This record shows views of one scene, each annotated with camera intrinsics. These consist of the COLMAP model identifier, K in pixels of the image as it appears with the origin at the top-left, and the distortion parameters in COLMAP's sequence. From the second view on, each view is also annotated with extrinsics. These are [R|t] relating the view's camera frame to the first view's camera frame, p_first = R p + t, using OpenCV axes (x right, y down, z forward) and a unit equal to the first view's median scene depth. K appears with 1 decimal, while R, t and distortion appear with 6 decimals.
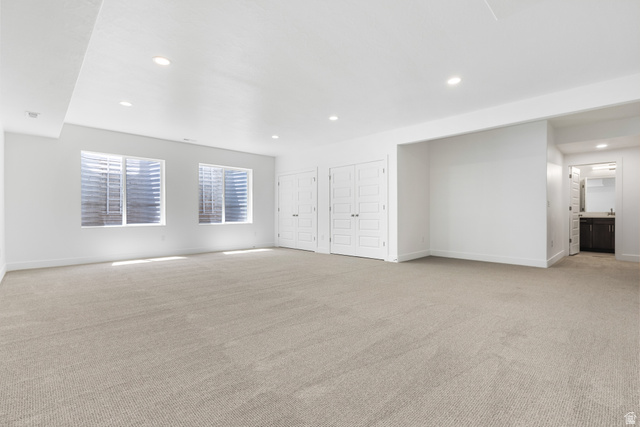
lens RADIAL K [[295.1, 0, 320.2], [0, 295.1, 212.5], [0, 0, 1]] dist [0.002338, 0.000338]
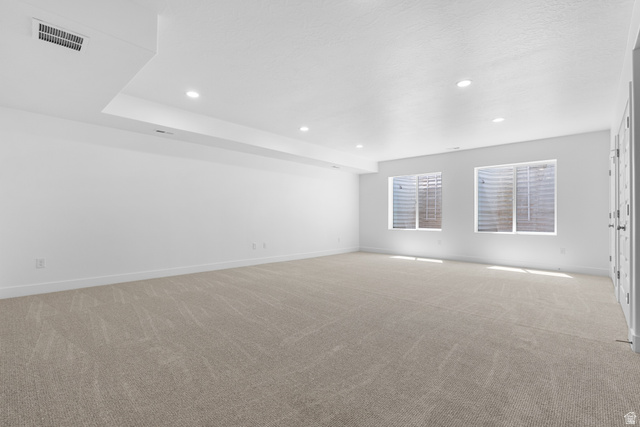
lens RADIAL K [[295.1, 0, 320.9], [0, 295.1, 214.8], [0, 0, 1]] dist [0.002338, 0.000338]
pose [[0.060536, -0.013219, -0.998078, 0.470791], [-0.007849, 0.999875, -0.013719, 0.002015], [0.998135, 0.008664, 0.060425, 0.419492]]
